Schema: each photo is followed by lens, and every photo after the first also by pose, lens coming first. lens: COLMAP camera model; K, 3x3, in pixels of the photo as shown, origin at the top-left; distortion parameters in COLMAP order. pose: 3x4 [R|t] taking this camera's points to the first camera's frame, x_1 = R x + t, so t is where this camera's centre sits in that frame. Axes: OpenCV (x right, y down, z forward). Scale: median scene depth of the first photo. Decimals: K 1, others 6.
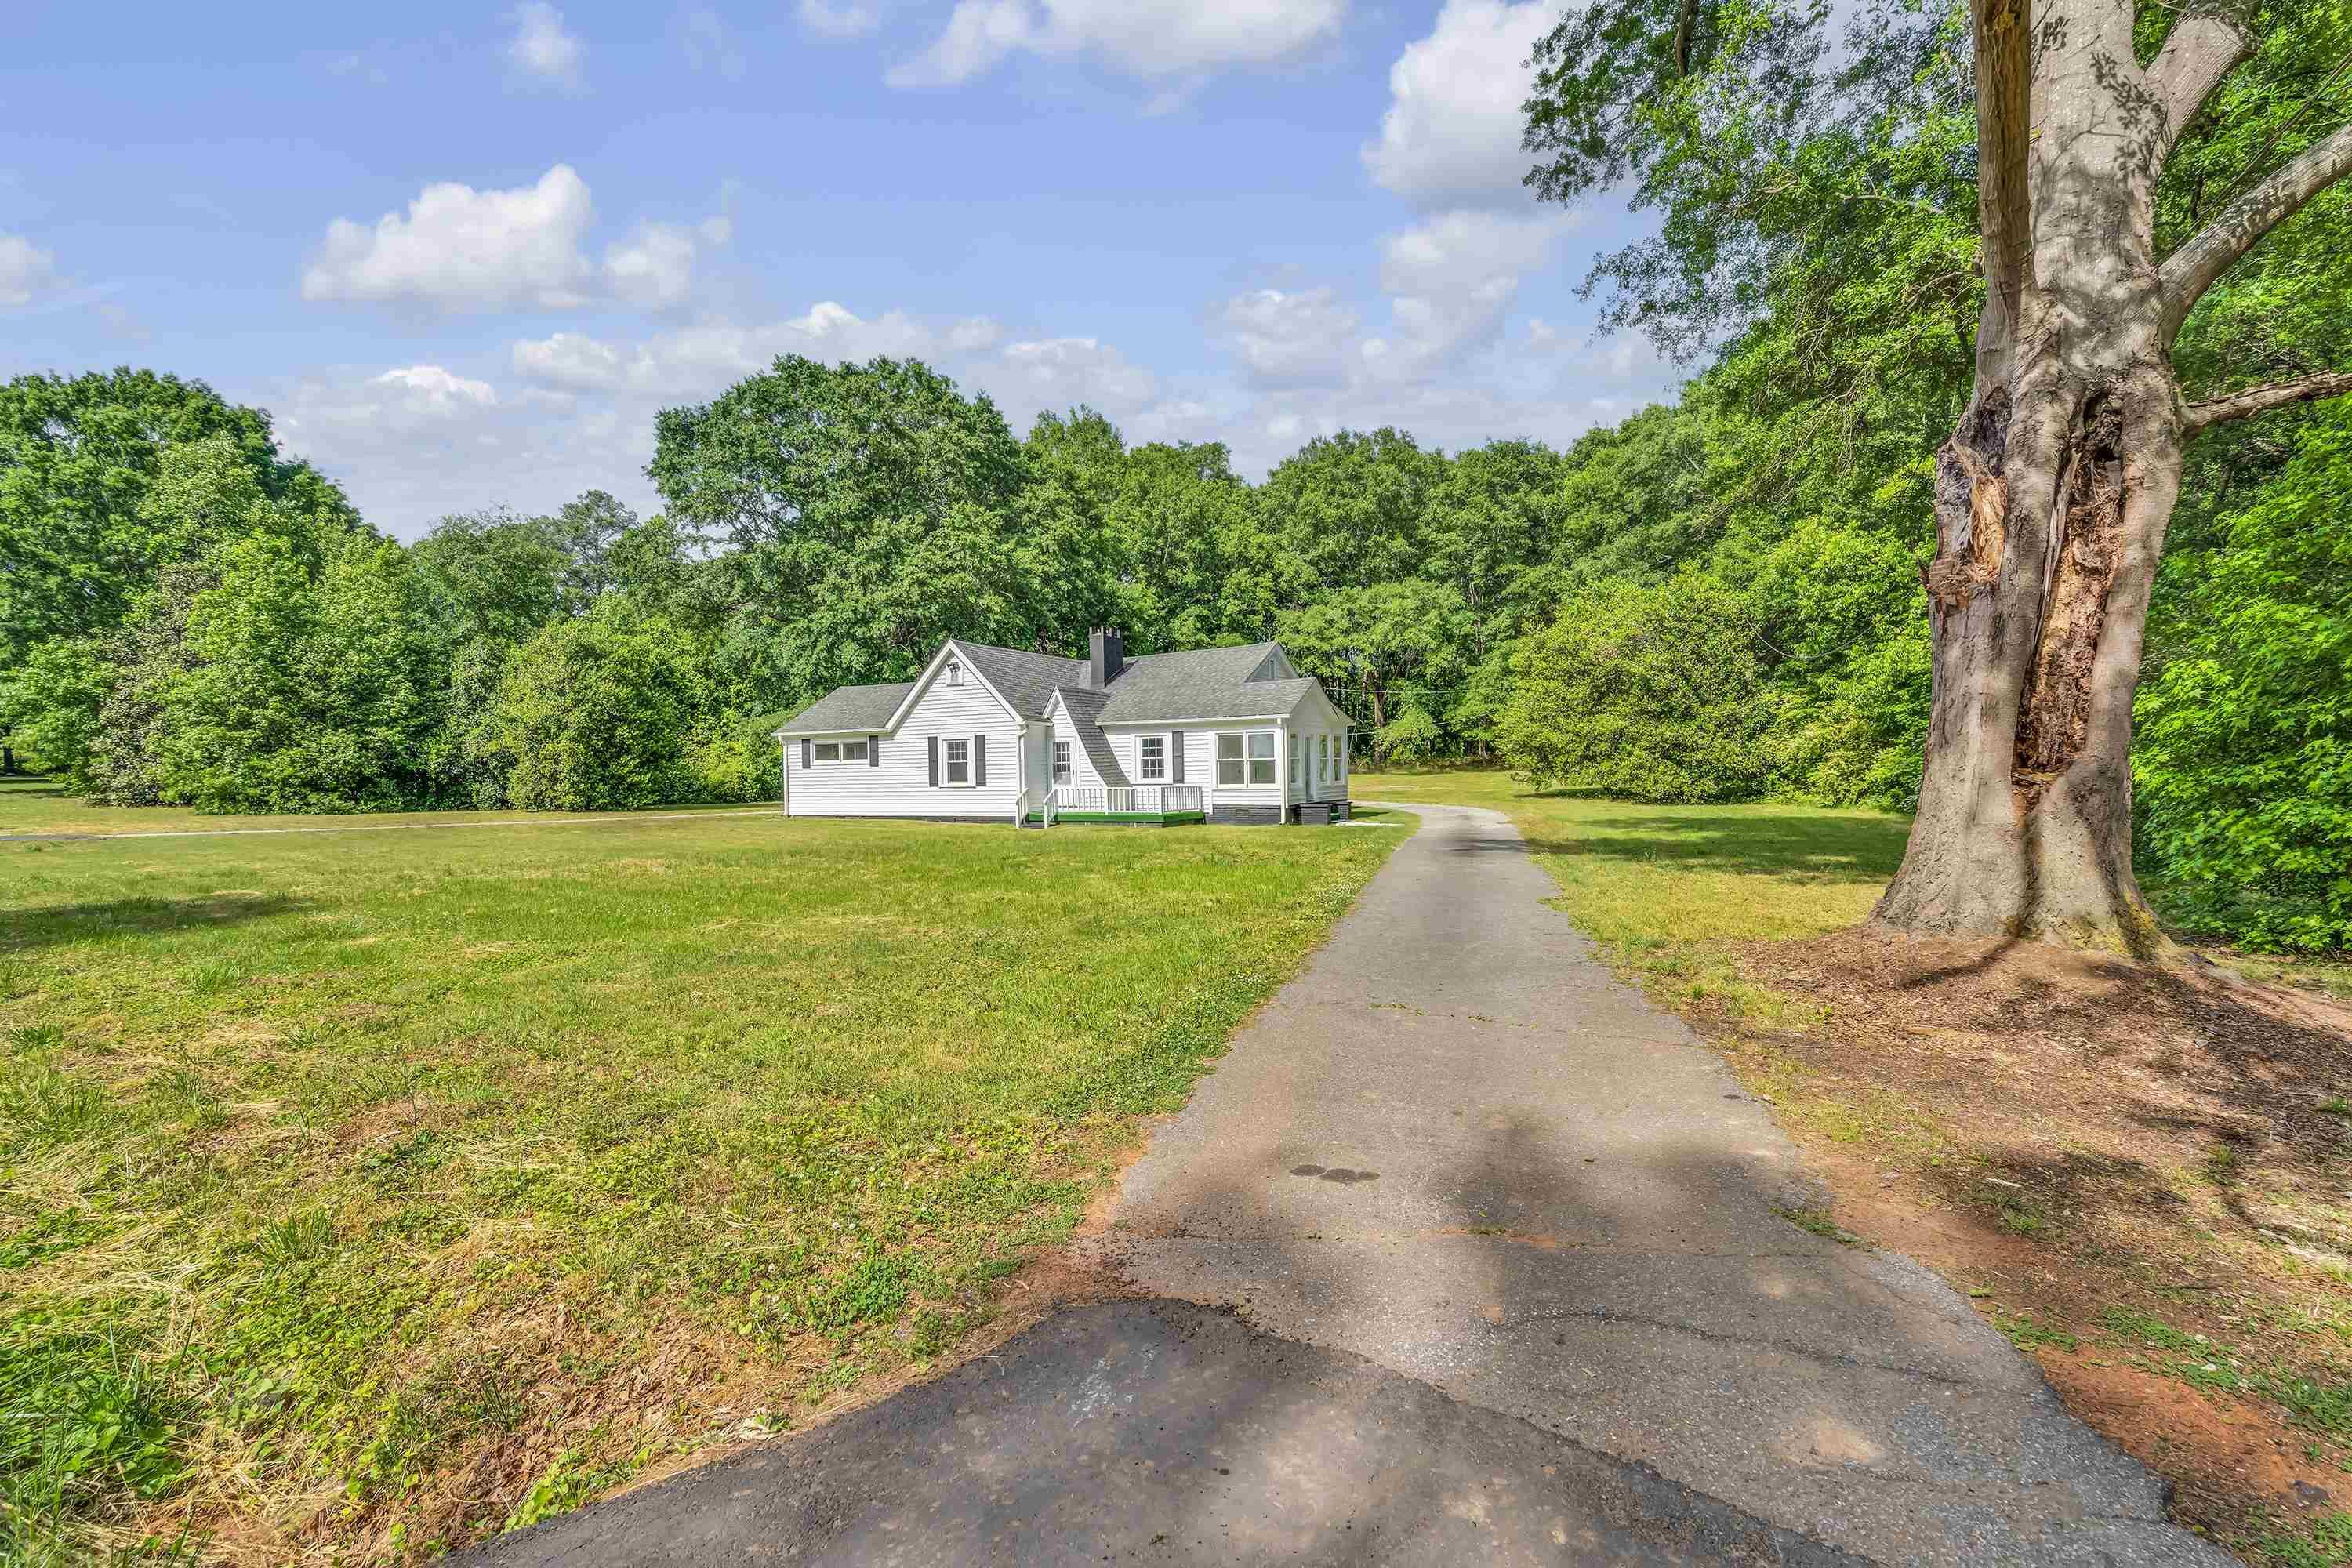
lens RADIAL K [[1055.0, 0, 1178.4], [0, 1055.0, 796.3], [0, 0, 1]] dist [-0.003361, 0.000269]
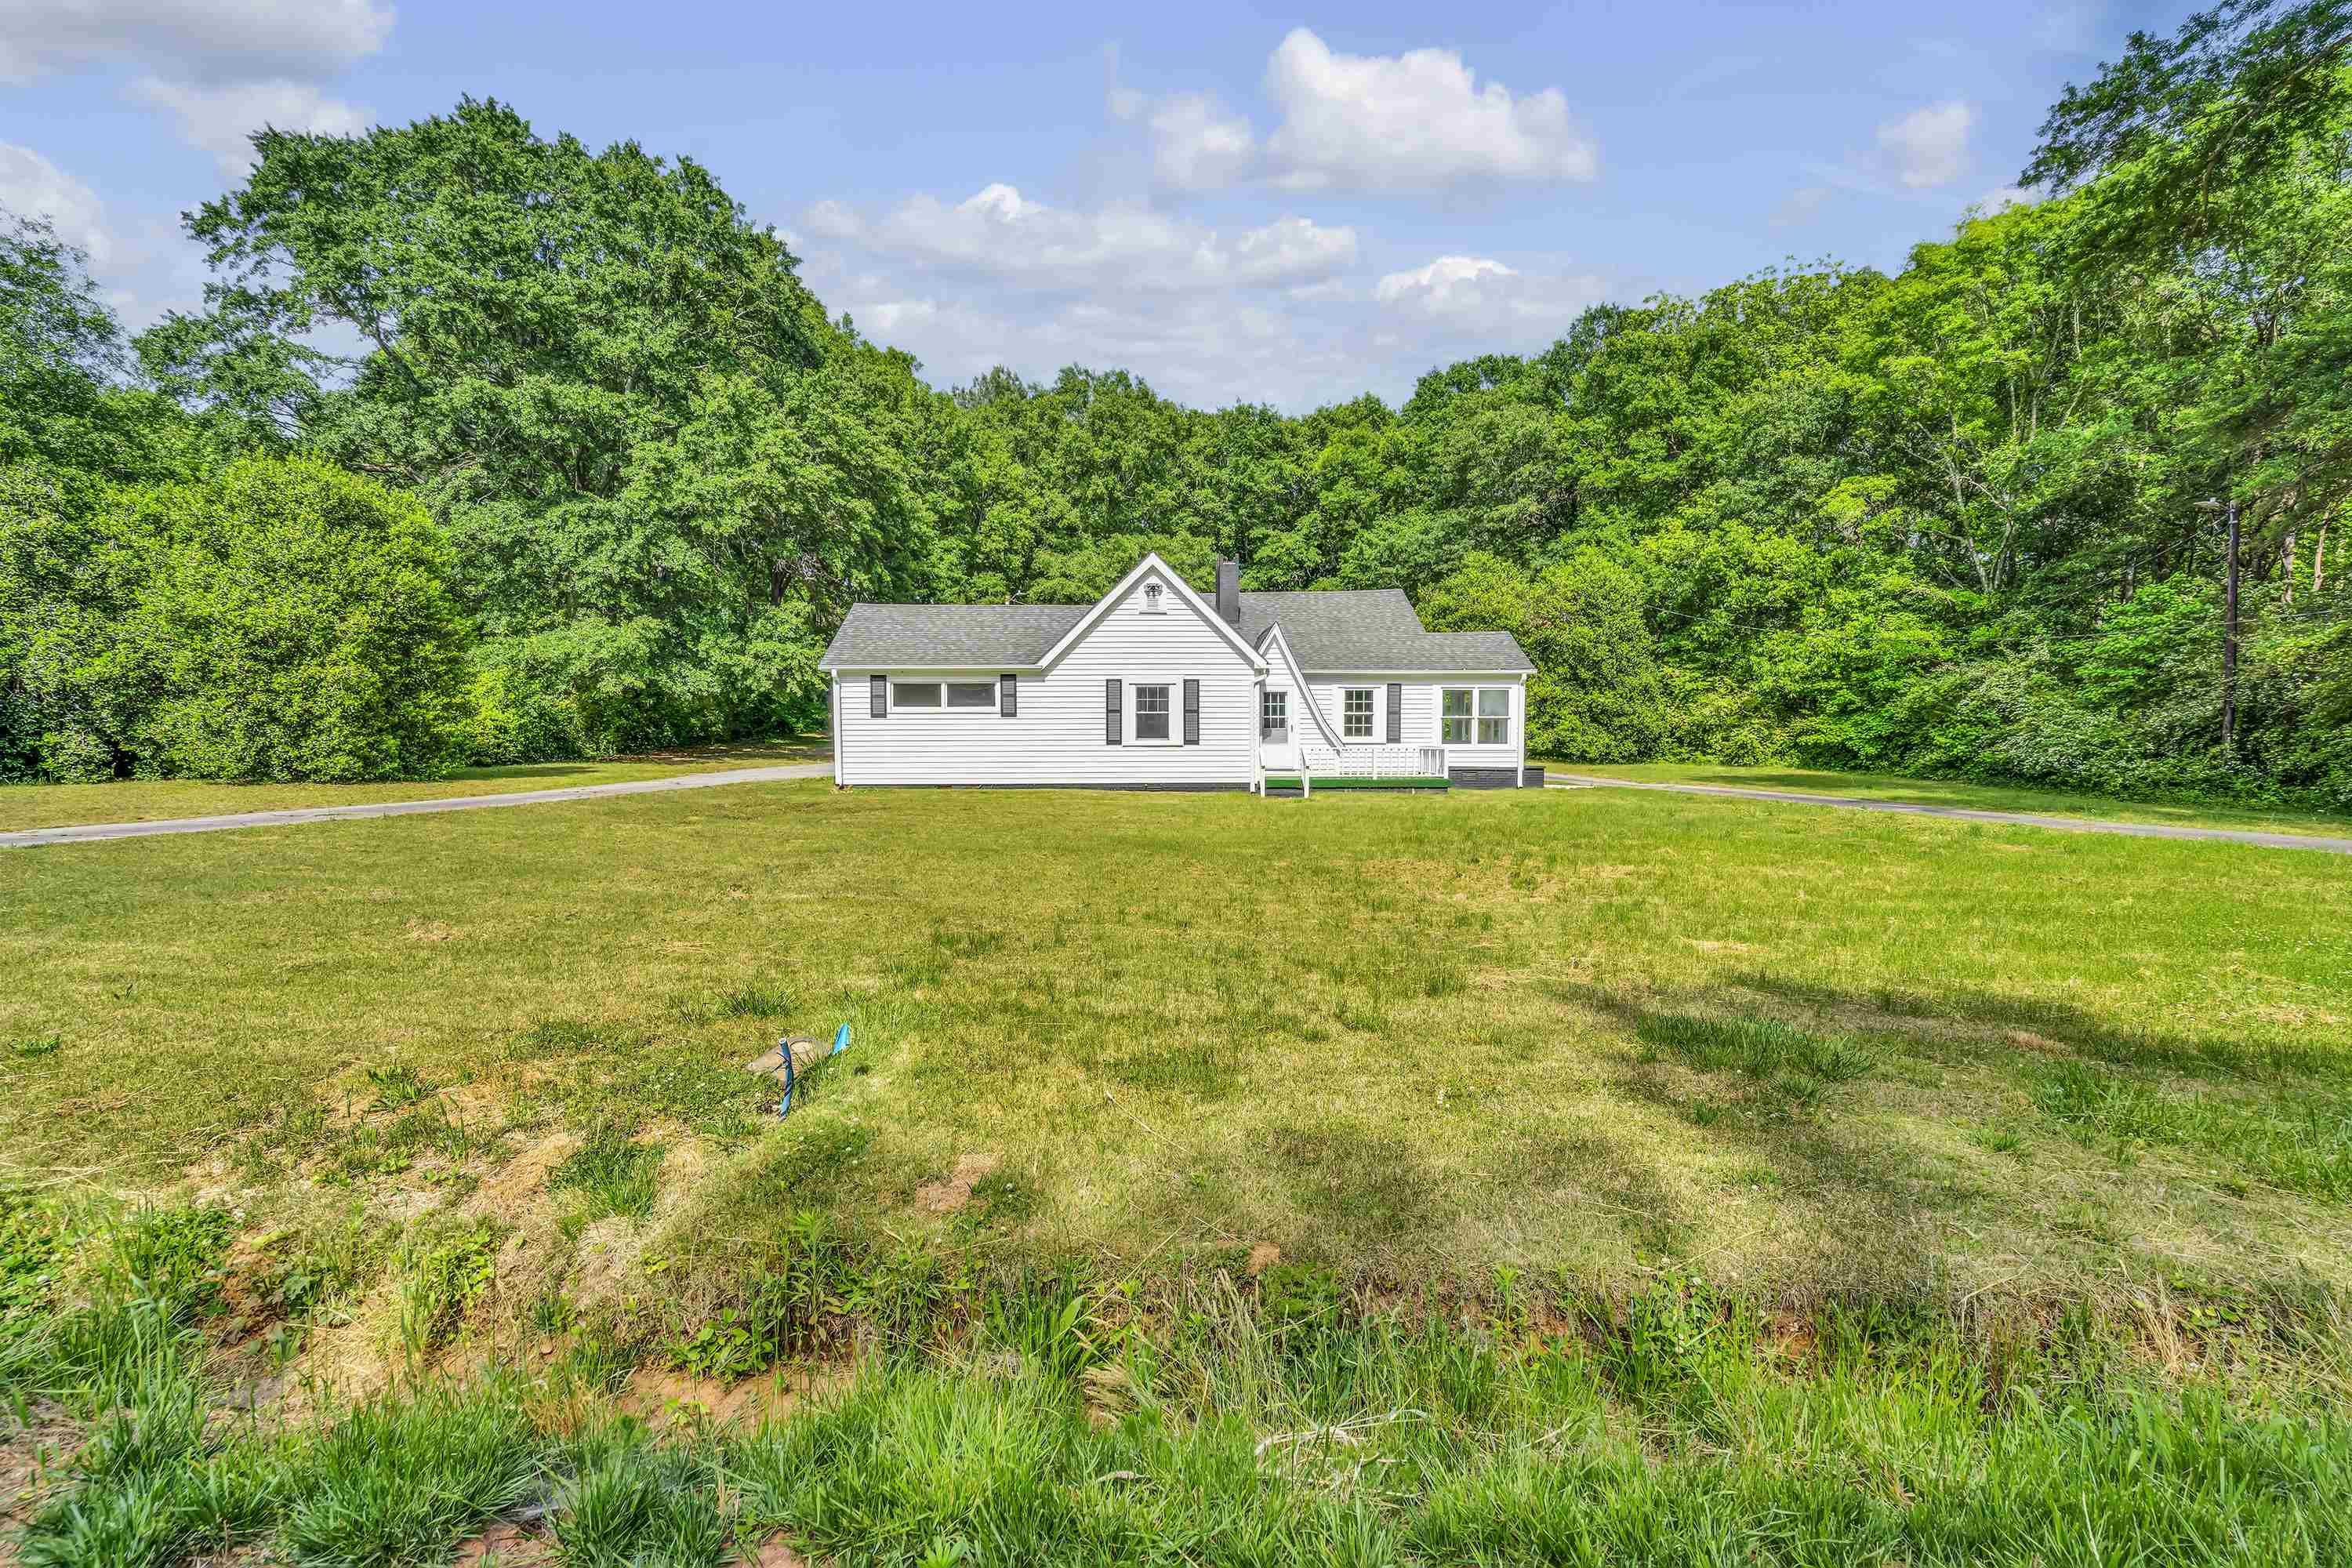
lens RADIAL K [[1055.0, 0, 1177.9], [0, 1055.0, 790.7], [0, 0, 1]] dist [-0.003361, 0.000269]
pose [[0.865039, -0.016140, 0.501444, -0.463361], [-0.000901, 0.999431, 0.033722, -0.001548], [-0.501703, -0.029623, 0.864532, 0.256386]]
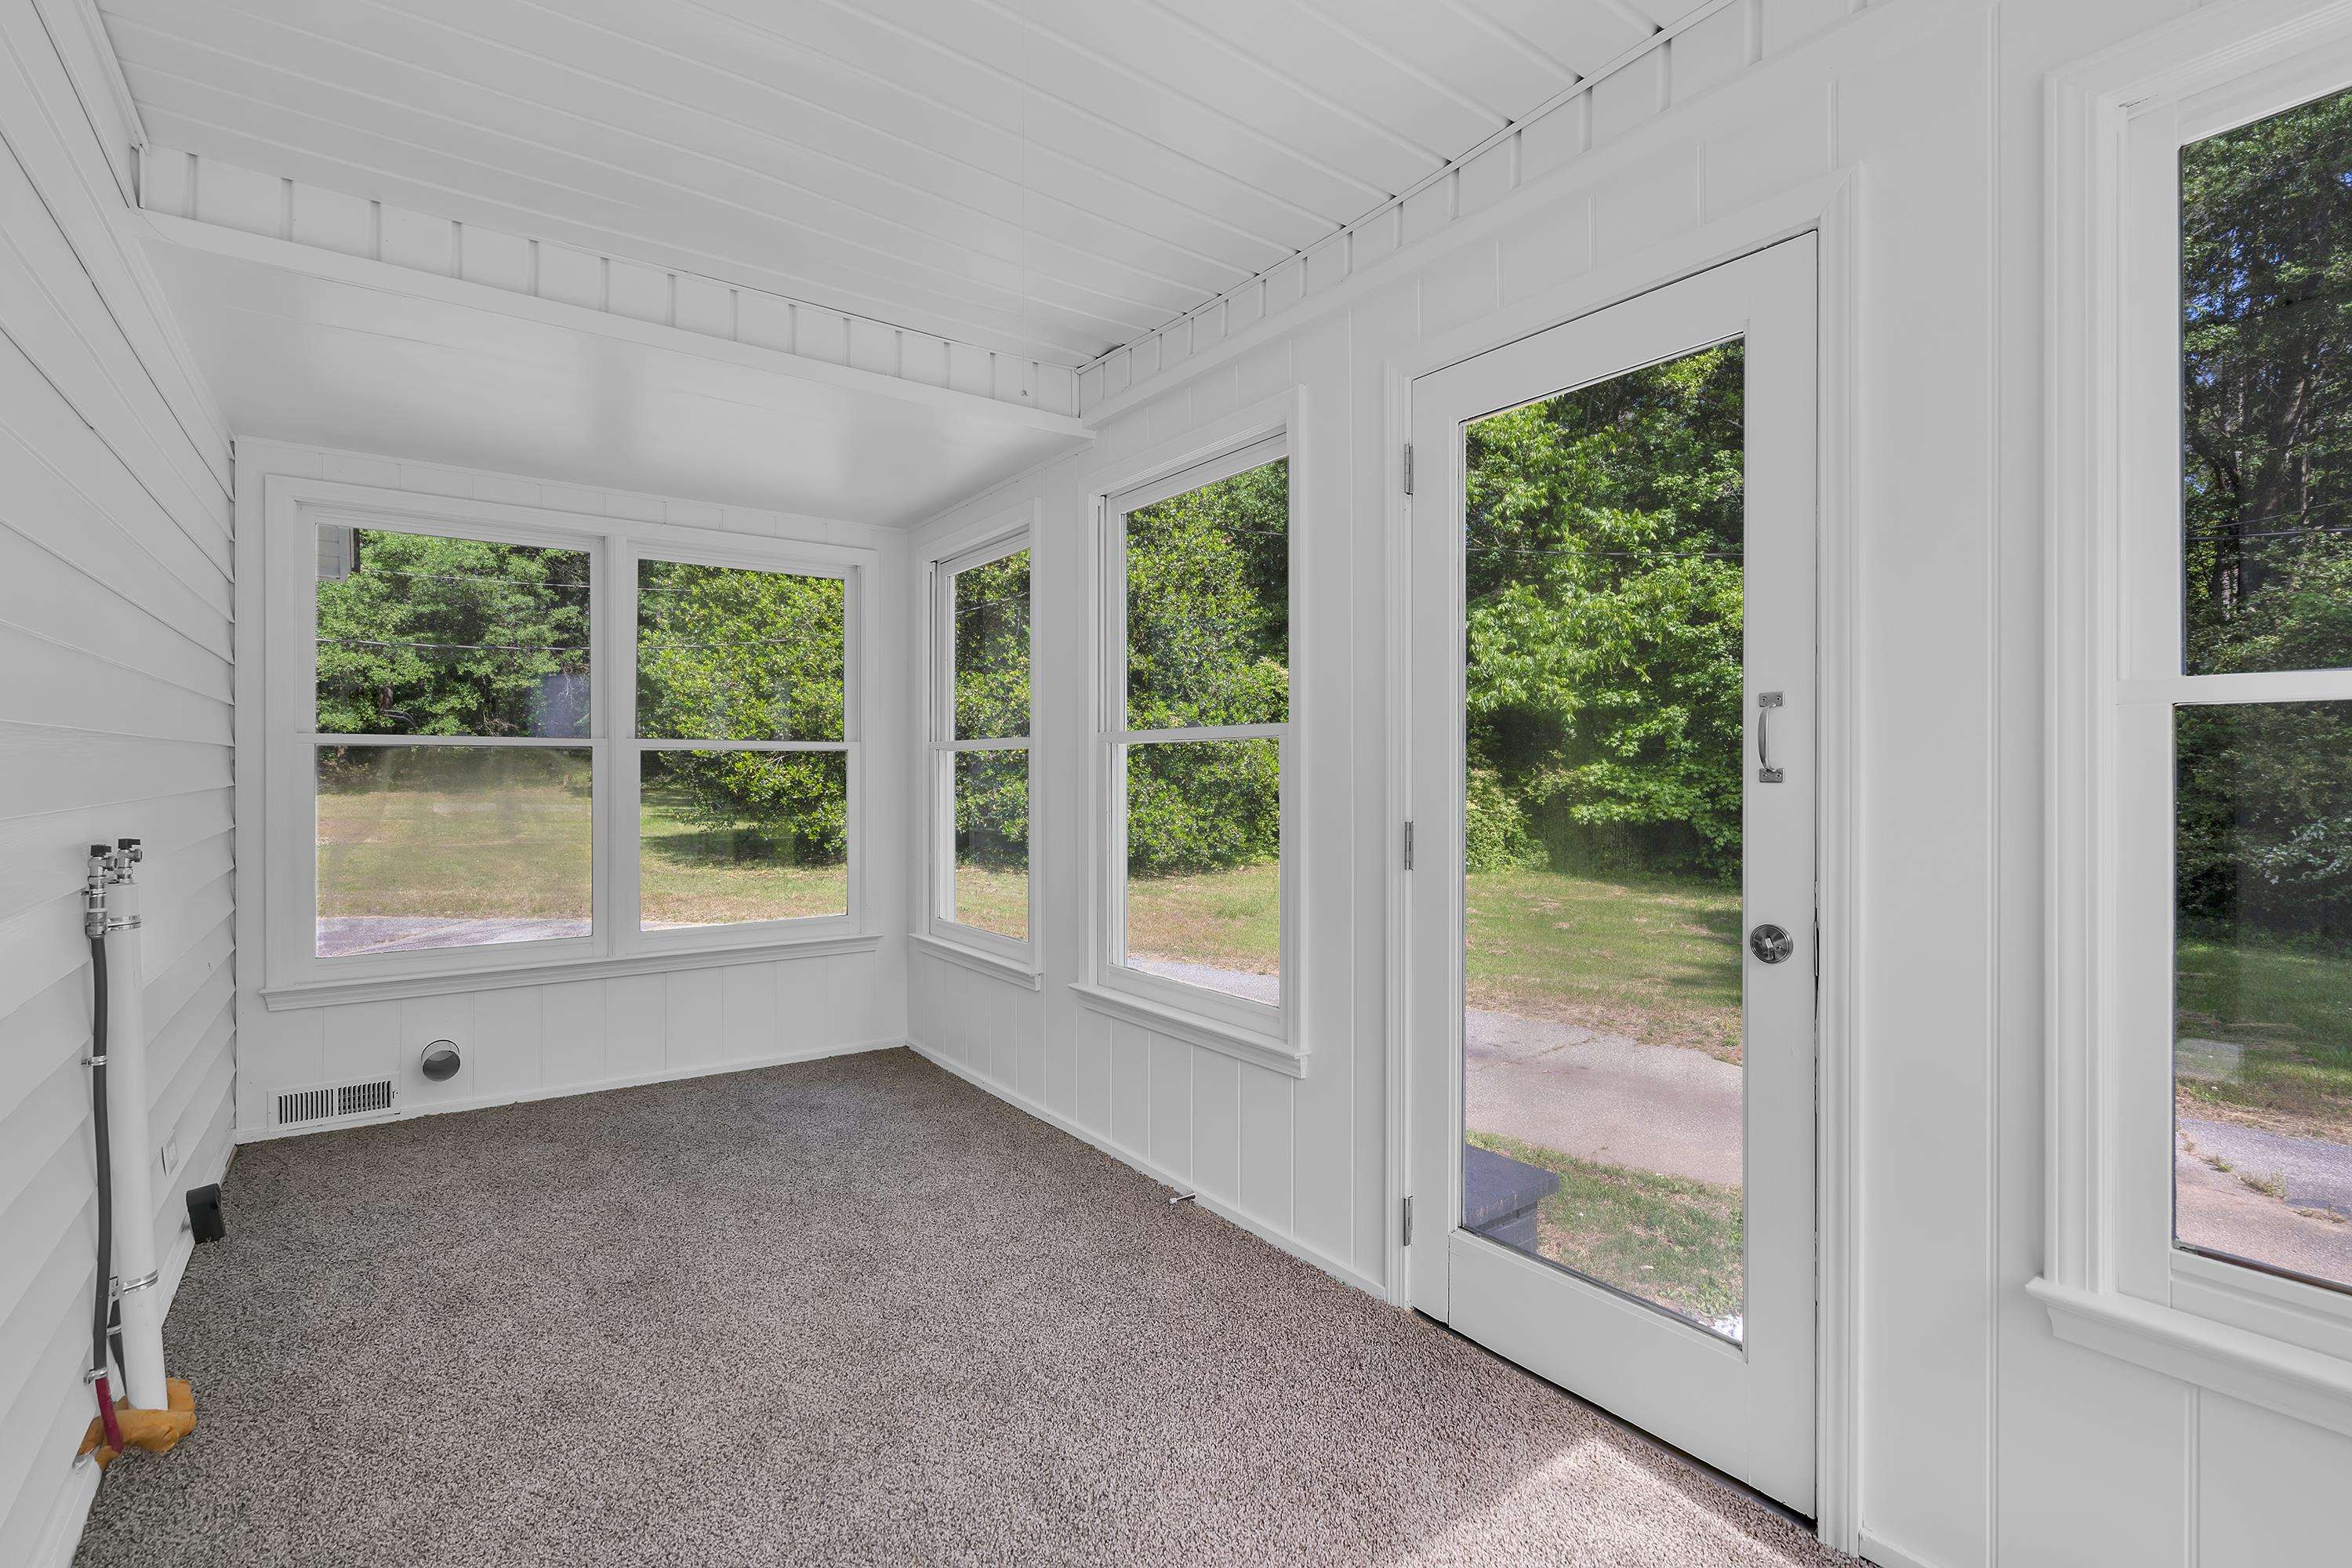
lens RADIAL K [[1055.0, 0, 1173.6], [0, 1055.0, 778.9], [0, 0, 1]] dist [-0.003361, 0.000269]
pose [[0.419544, 0.001188, 0.907734, 0.042631], [0.016523, 0.999823, -0.008946, -0.030600], [-0.907584, 0.018752, 0.419451, 0.786569]]
